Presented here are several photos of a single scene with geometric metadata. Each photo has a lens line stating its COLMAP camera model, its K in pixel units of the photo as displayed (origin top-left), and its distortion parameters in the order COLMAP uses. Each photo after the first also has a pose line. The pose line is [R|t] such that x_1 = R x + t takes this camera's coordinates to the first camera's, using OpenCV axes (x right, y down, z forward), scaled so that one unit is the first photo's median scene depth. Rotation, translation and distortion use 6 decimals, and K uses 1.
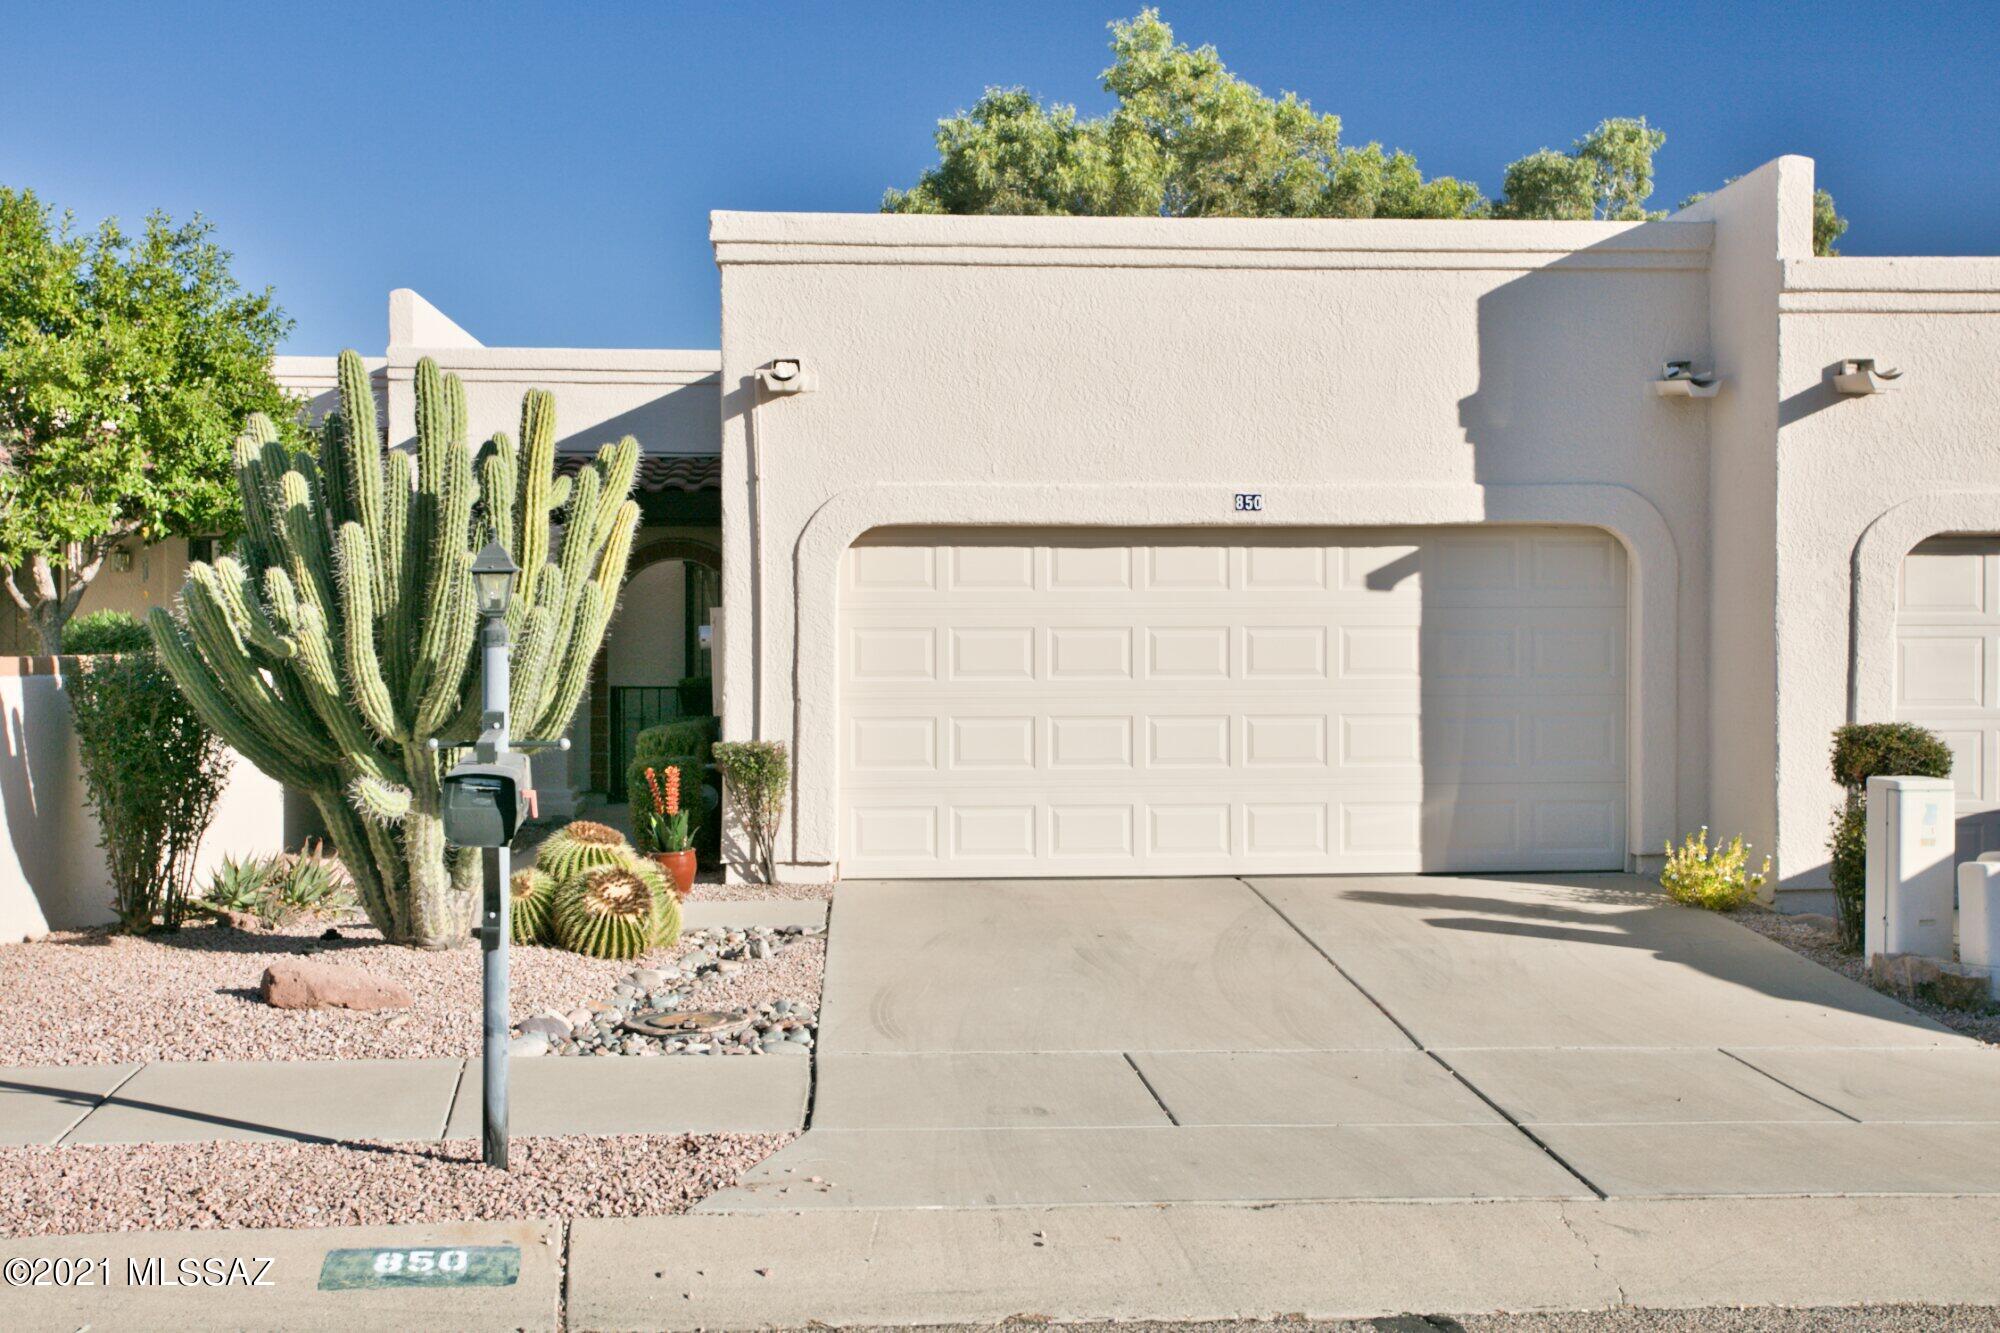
lens RADIAL K [[2305.5, 0, 1000.0], [0, 2305.5, 666.5], [0, 0, 1]] dist [0.030329, 0.019473]
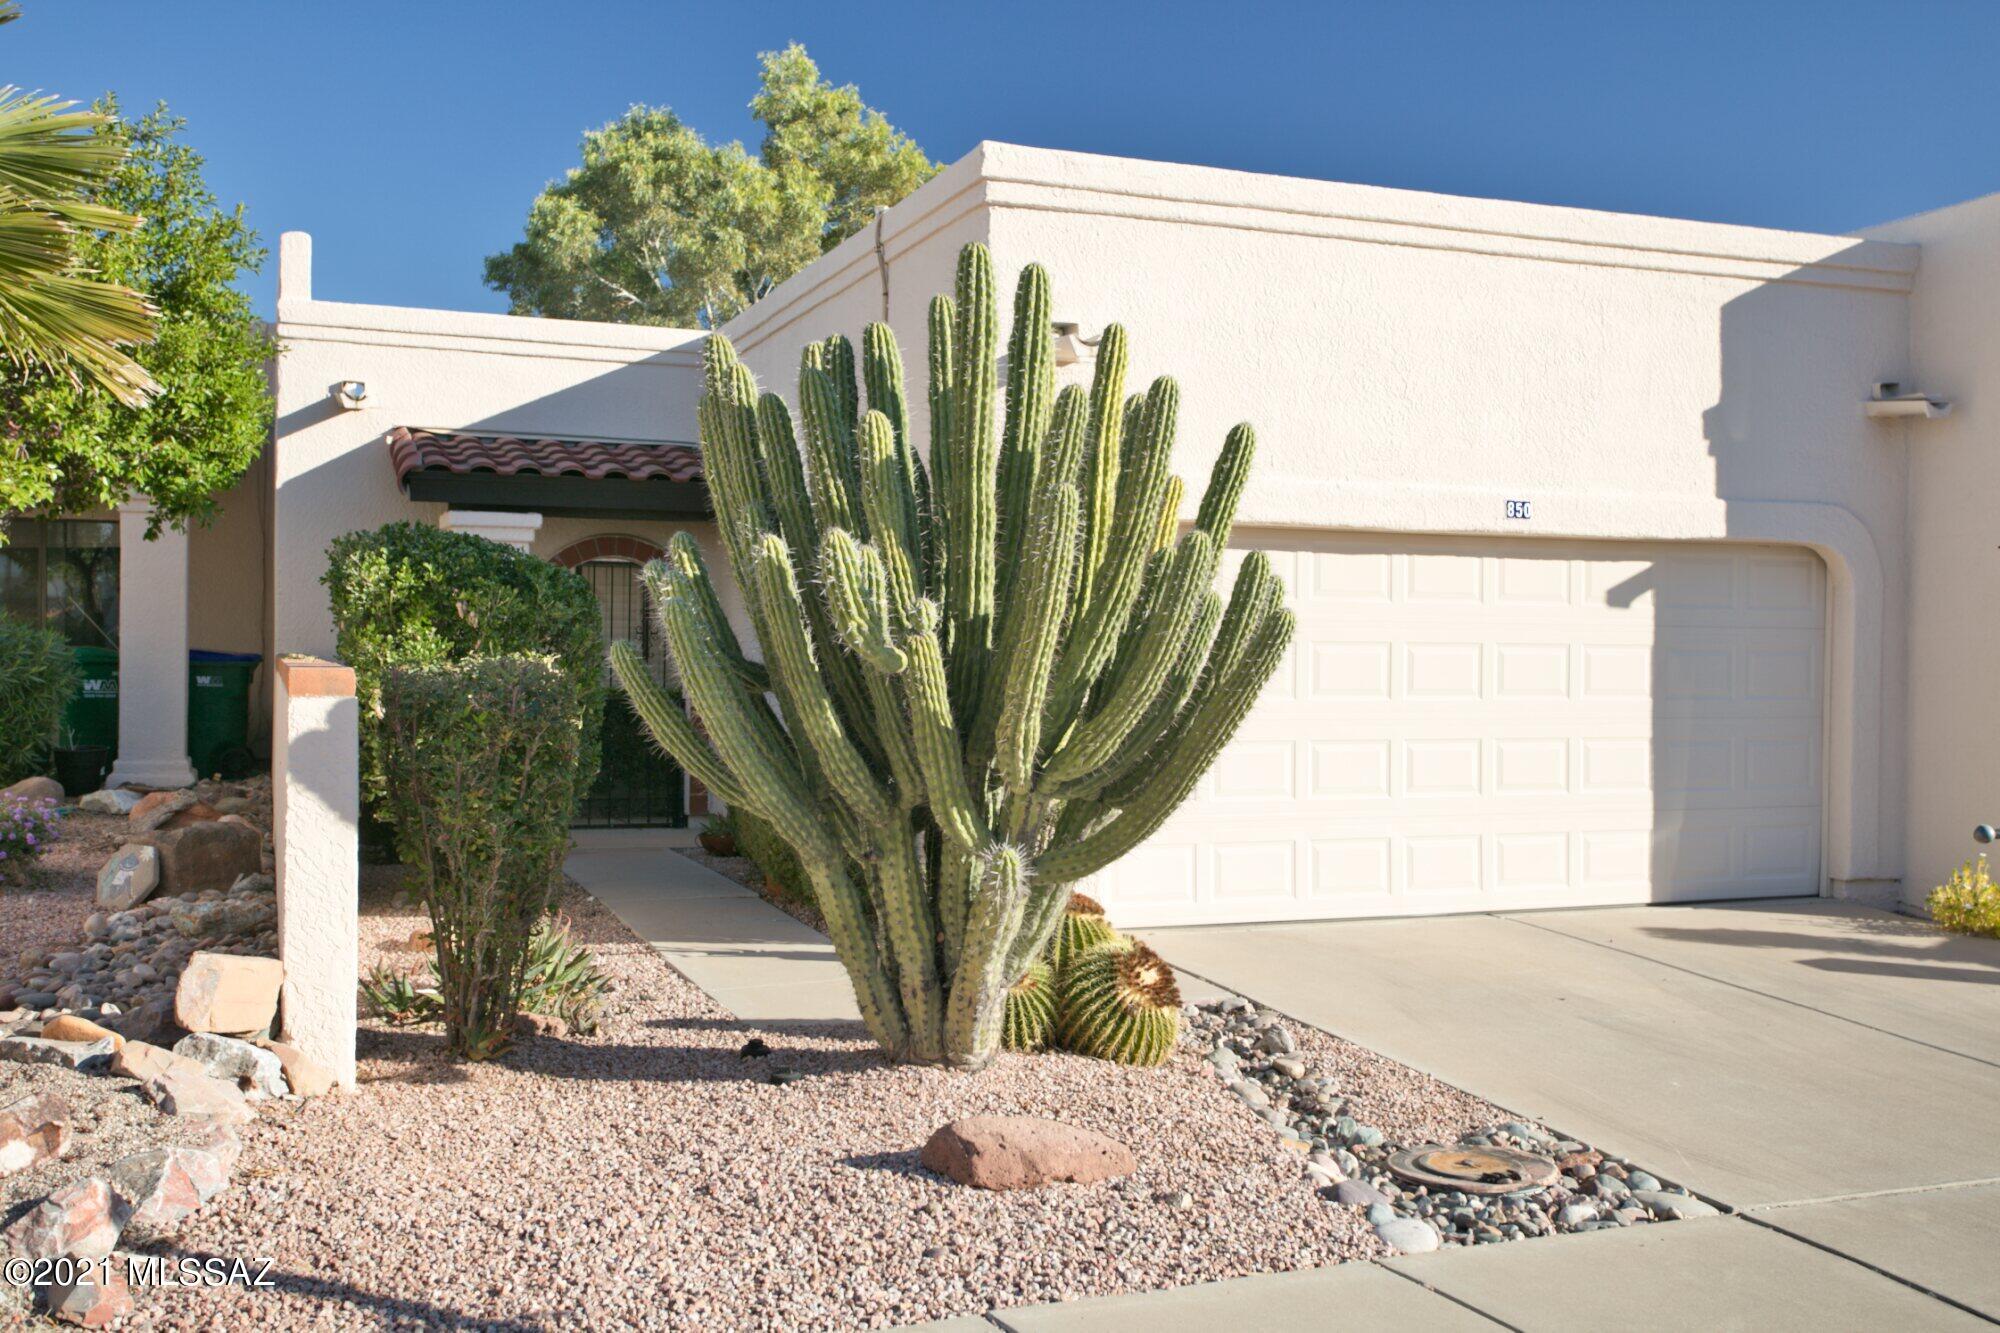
lens RADIAL K [[1995.5, 0, 1000.0], [0, 1995.5, 666.5], [0, 0, 1]] dist [0.015597, 0.036466]
pose [[0.949241, 0.009865, 0.314395, -0.337096], [-0.009108, 0.999951, -0.003875, -0.003067], [-0.314418, 0.000814, 0.949284, 0.299773]]
